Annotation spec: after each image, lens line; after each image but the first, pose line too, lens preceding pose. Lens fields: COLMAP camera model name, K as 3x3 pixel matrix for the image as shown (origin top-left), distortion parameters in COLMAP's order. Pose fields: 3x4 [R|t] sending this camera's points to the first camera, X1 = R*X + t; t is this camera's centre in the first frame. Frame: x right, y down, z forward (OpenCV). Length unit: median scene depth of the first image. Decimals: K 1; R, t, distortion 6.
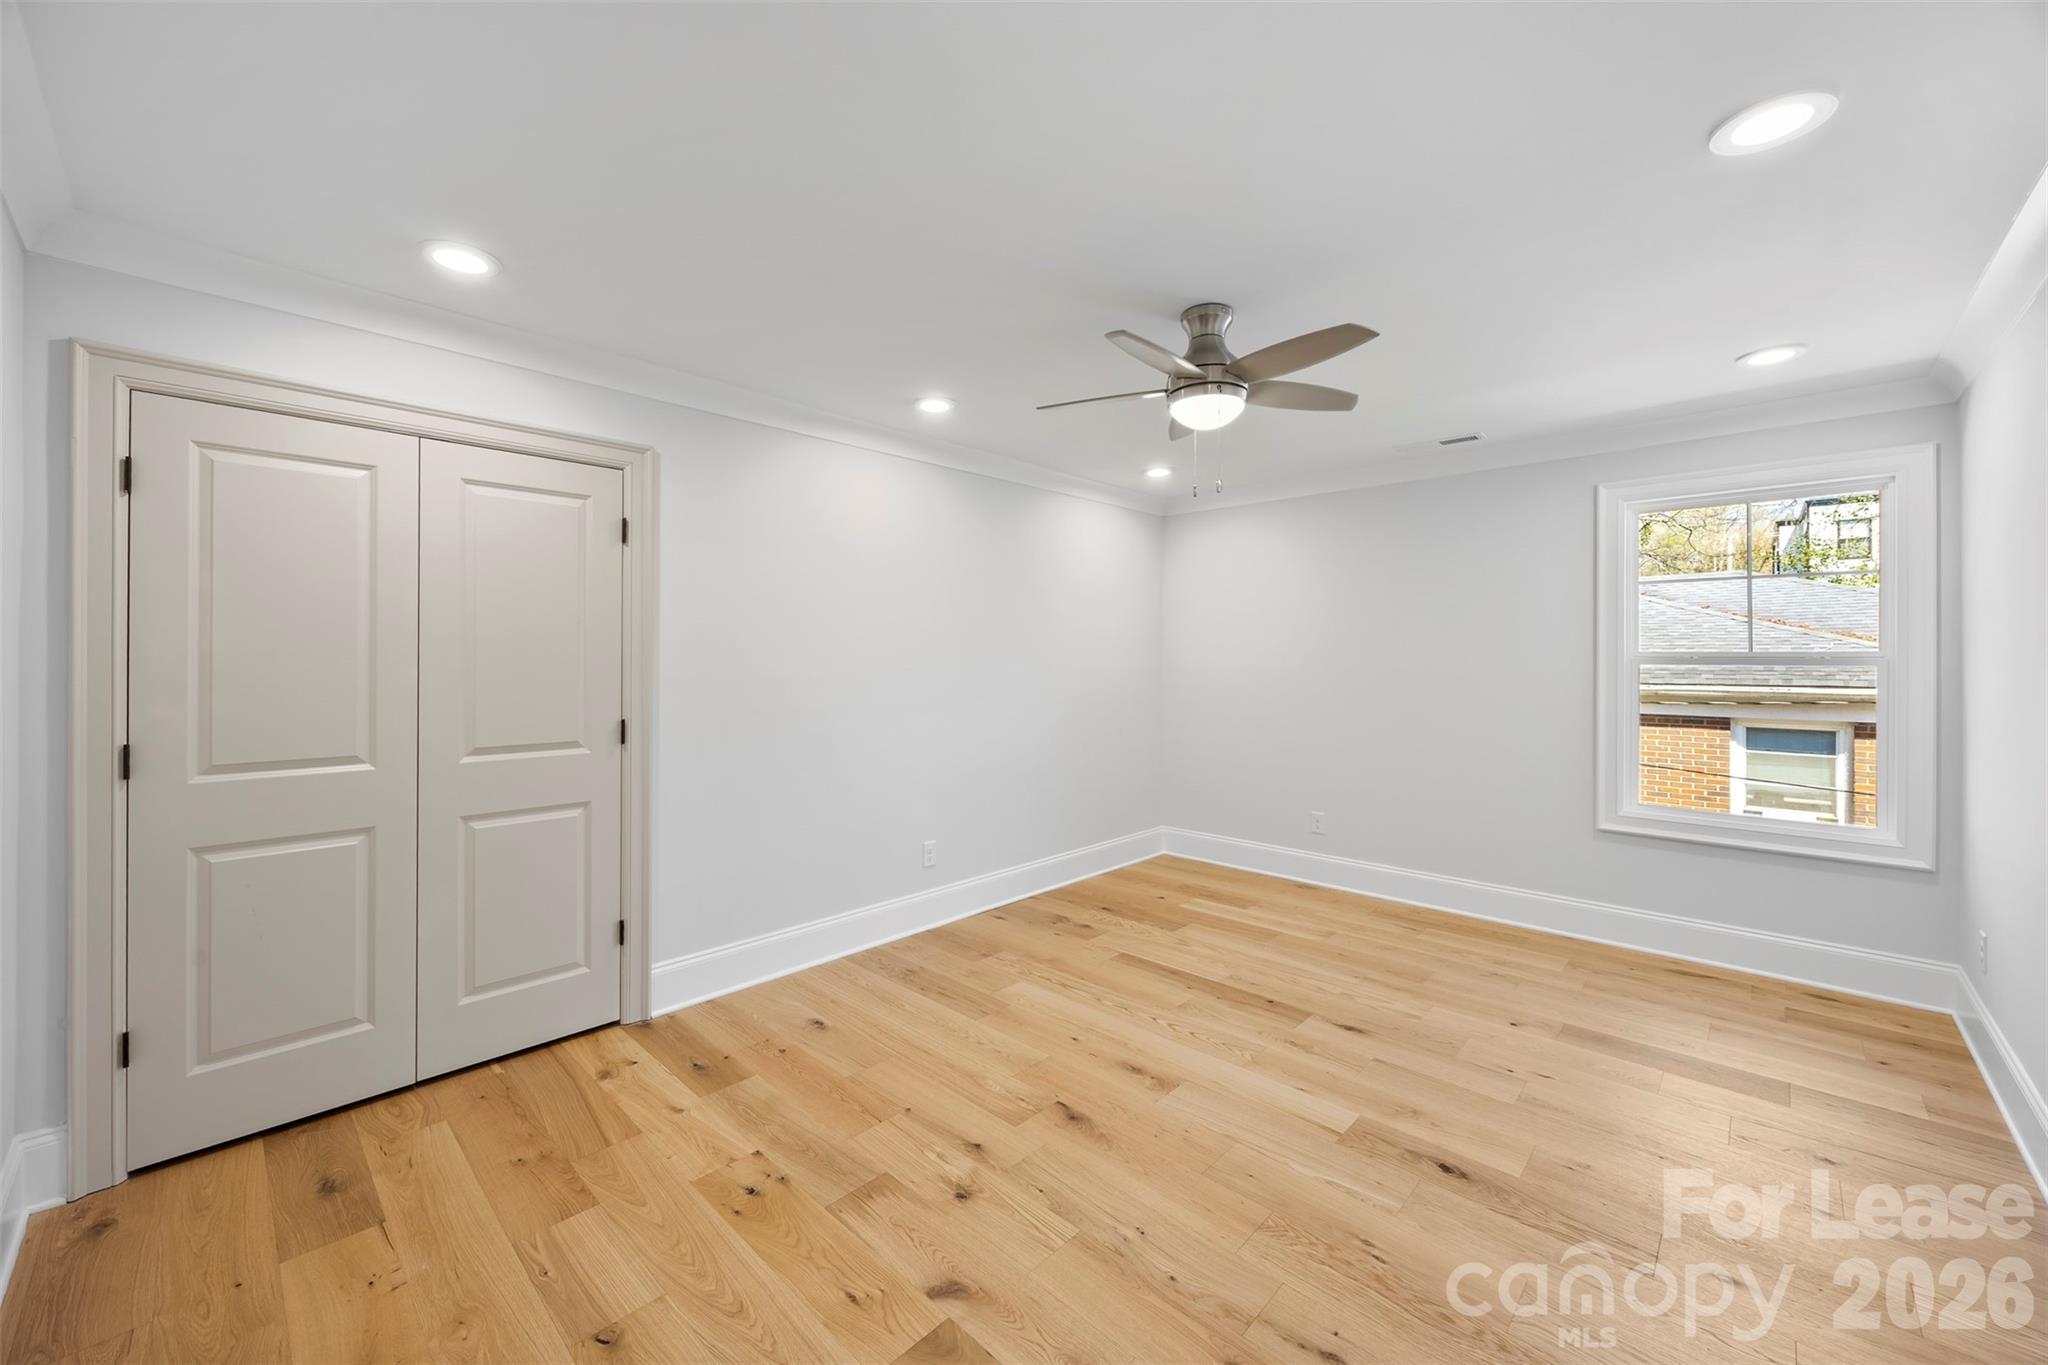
lens RADIAL K [[779.0, 0, 1016.6], [0, 779.0, 683.0], [0, 0, 1]] dist [-0.001768, -0.000003]
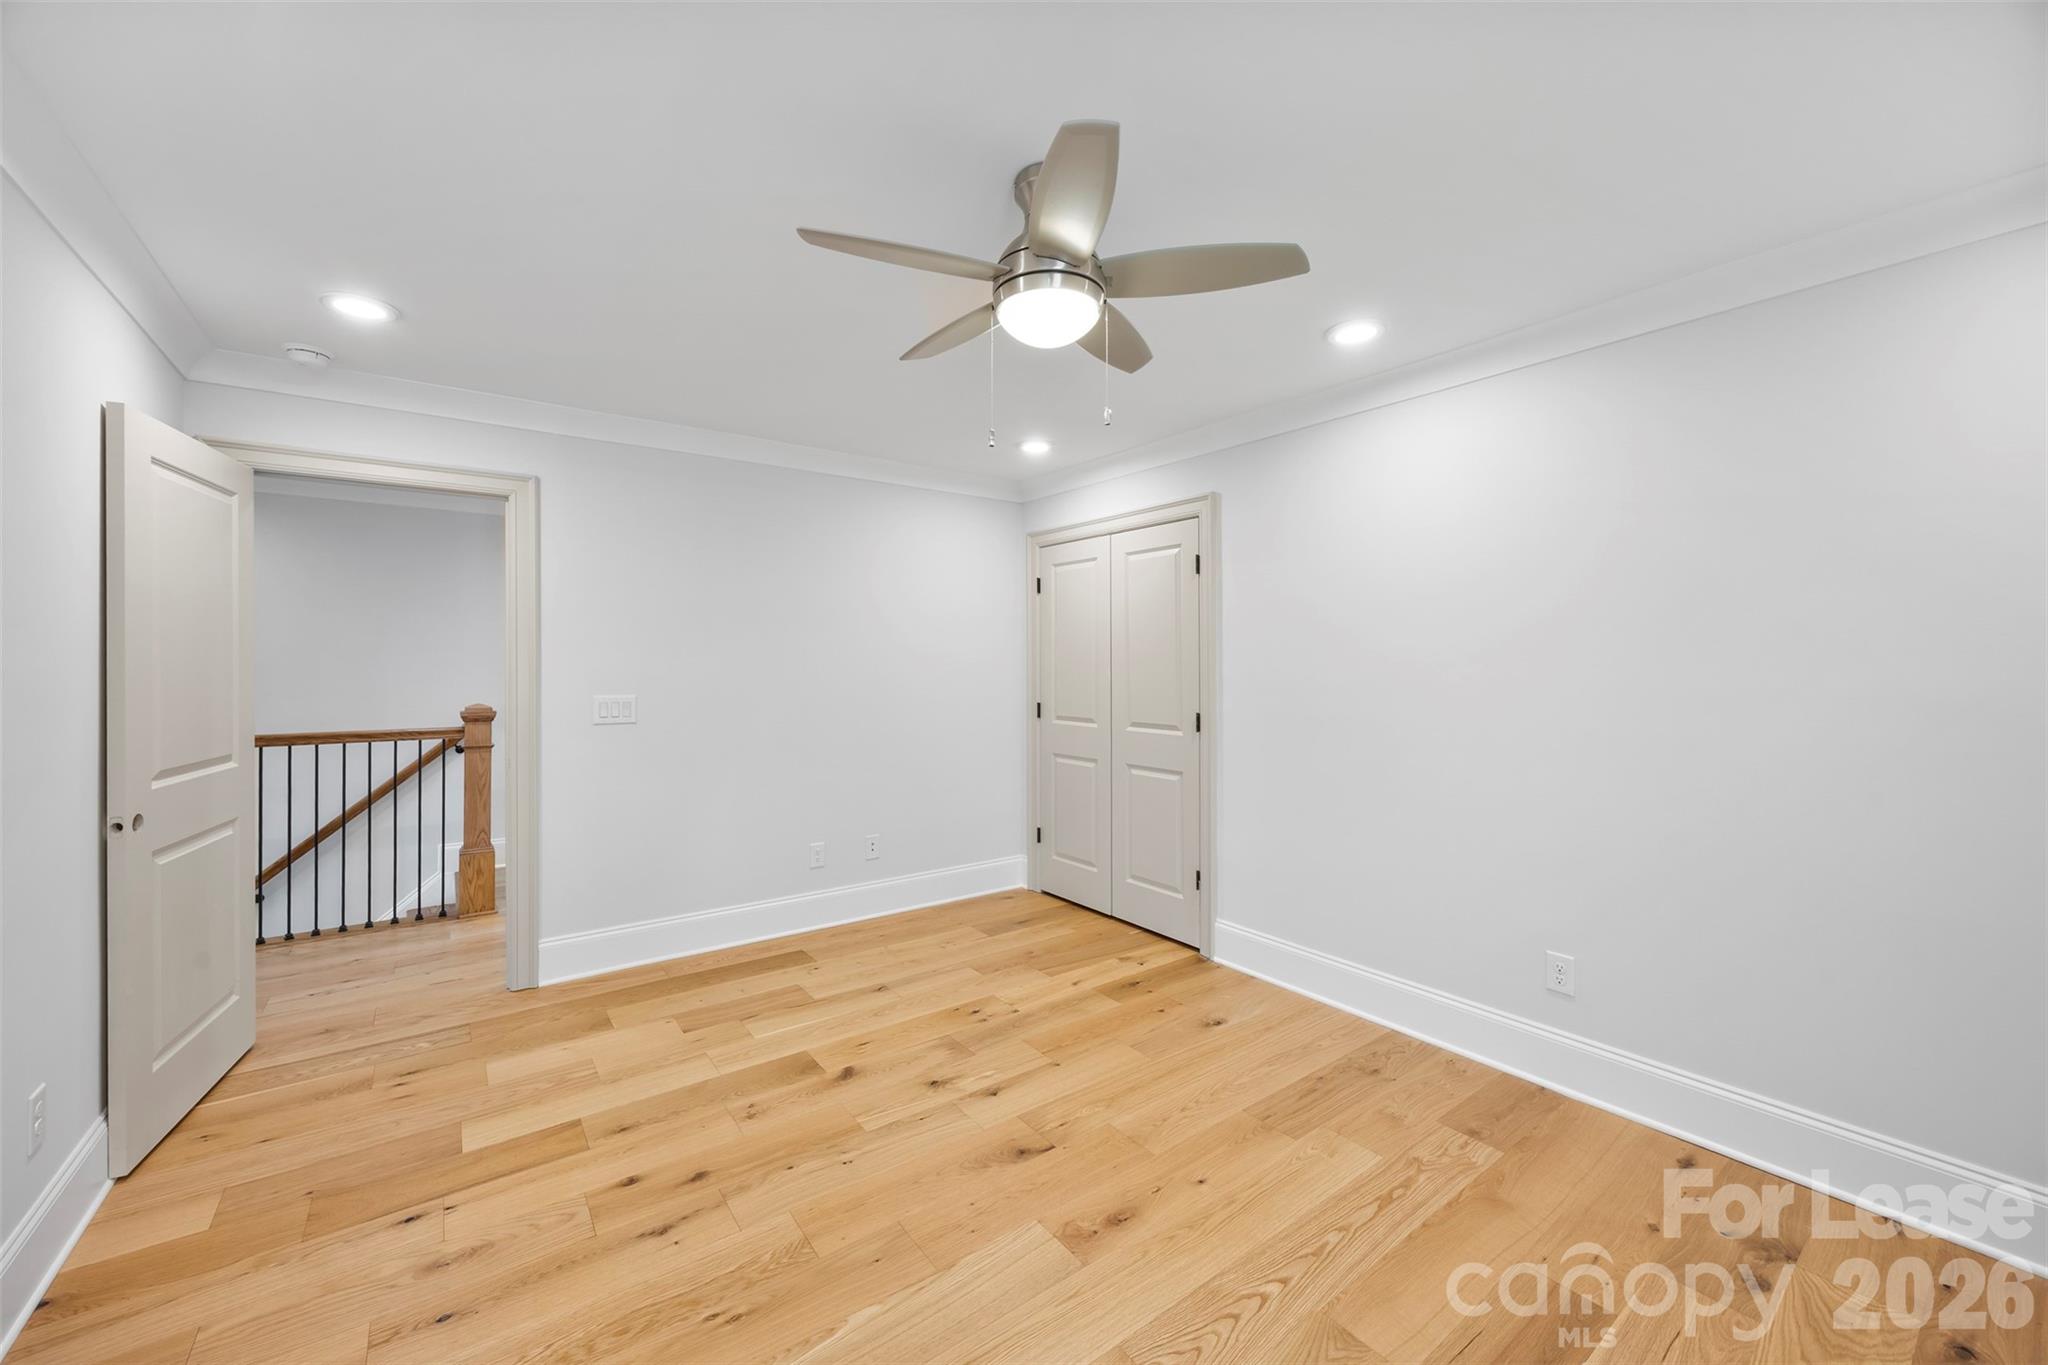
lens RADIAL K [[791.3, 0, 1027.9], [0, 791.3, 667.8], [0, 0, 1]] dist [-0.000569, -0.000102]
pose [[-0.161086, 0.002197, -0.986938, 0.987520], [-0.030785, 0.999500, 0.007250, -0.033712], [0.986460, 0.031551, -0.160938, 1.111757]]
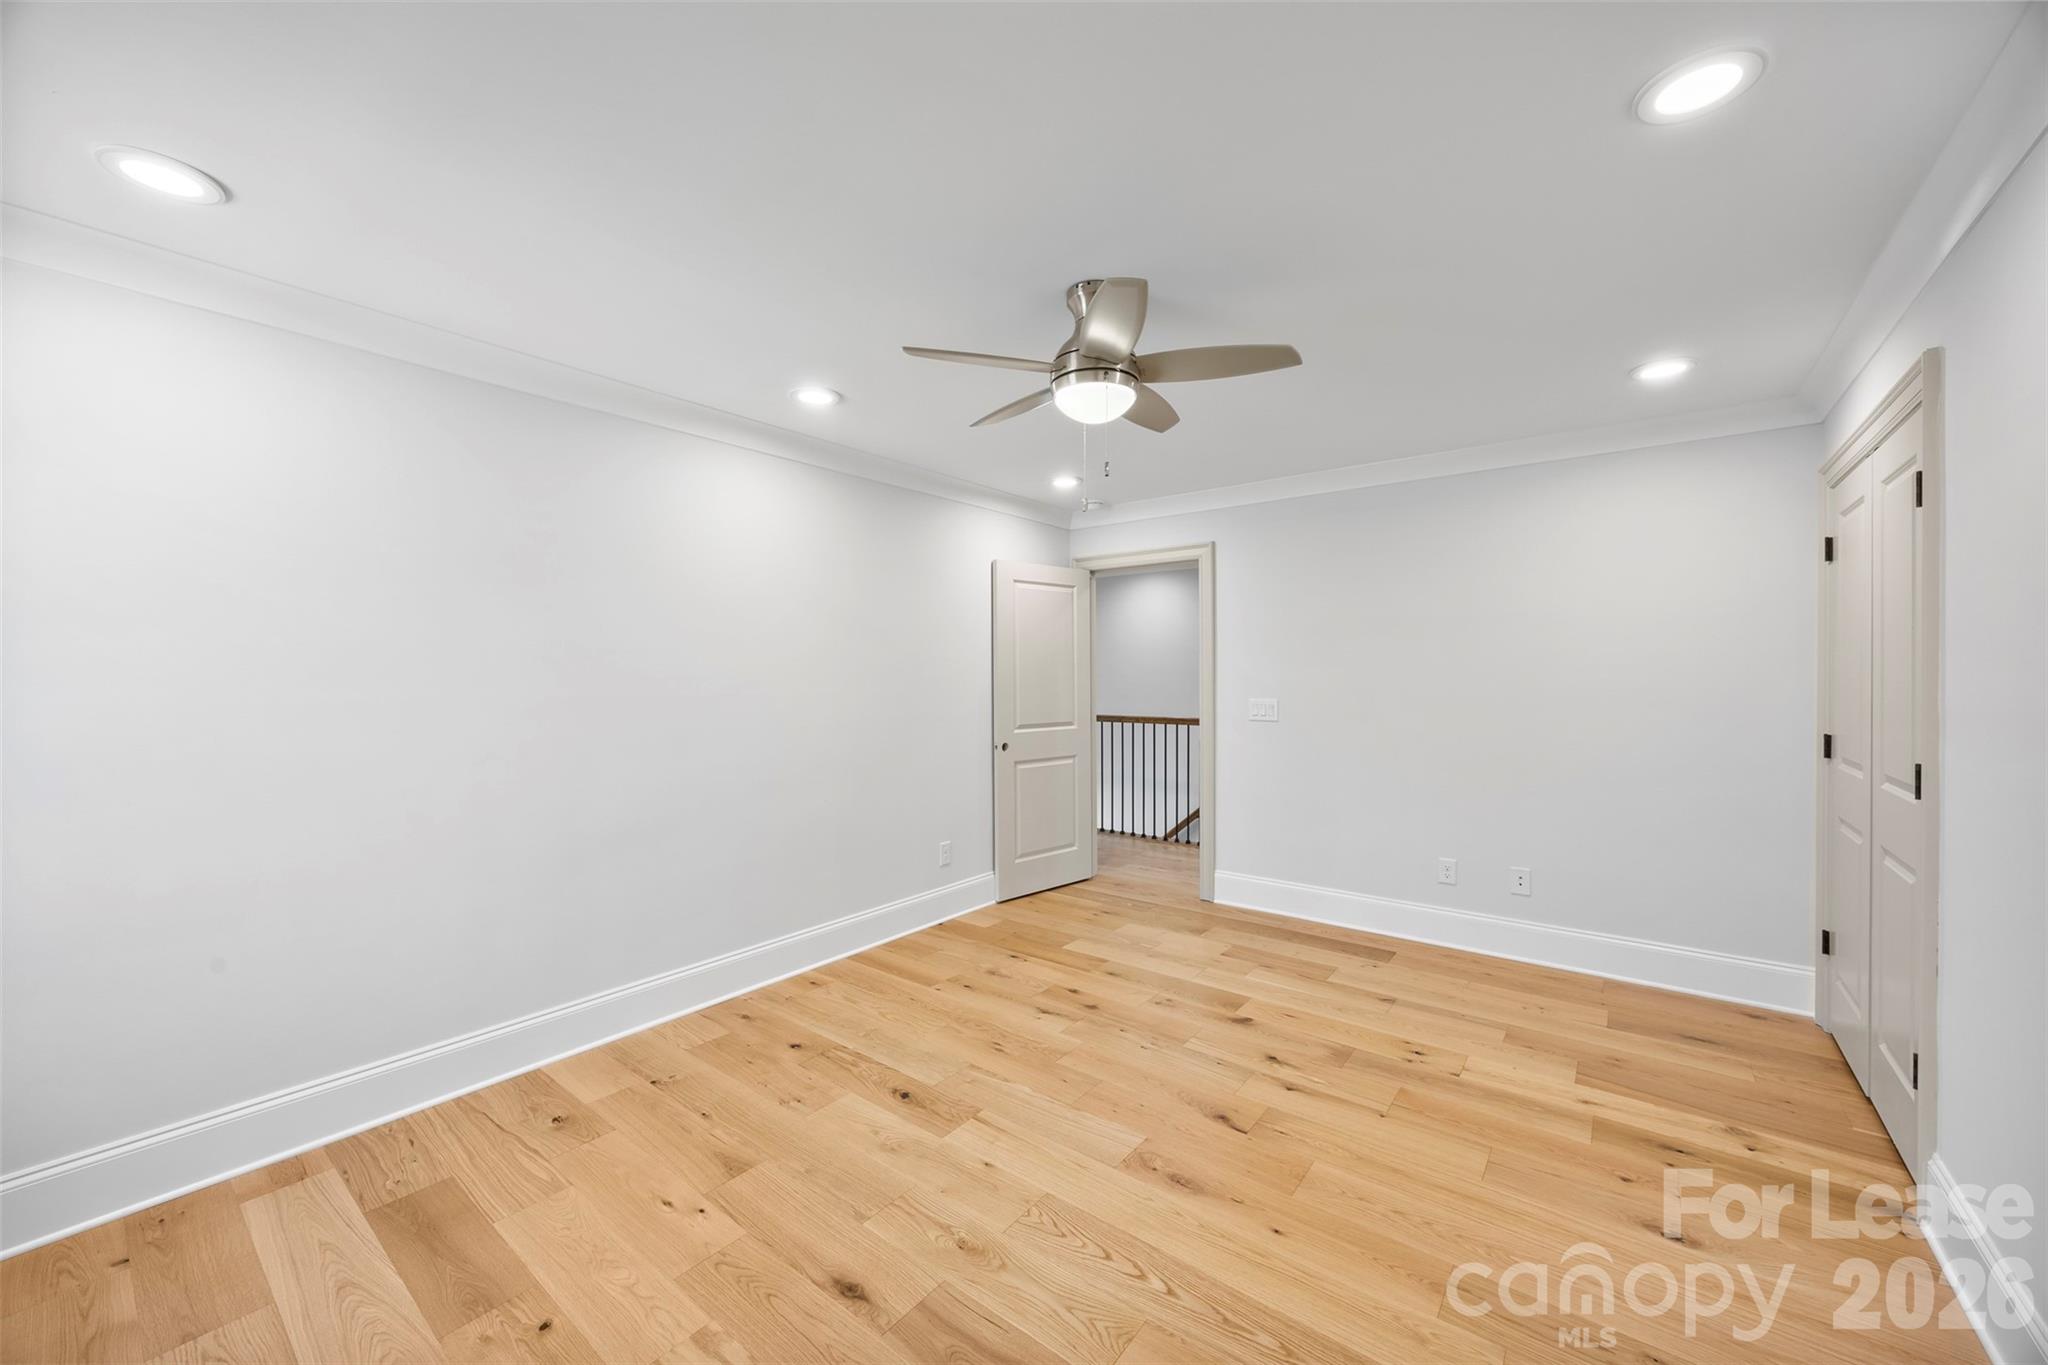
lens RADIAL K [[780.2, 0, 1008.6], [0, 780.2, 675.2], [0, 0, 1]] dist [0.000830, -0.000045]
pose [[-0.996367, 0.002485, -0.085129, 0.432455], [0.000084, 0.999603, 0.028193, -0.061163], [0.085165, 0.028083, -0.995971, 1.946647]]
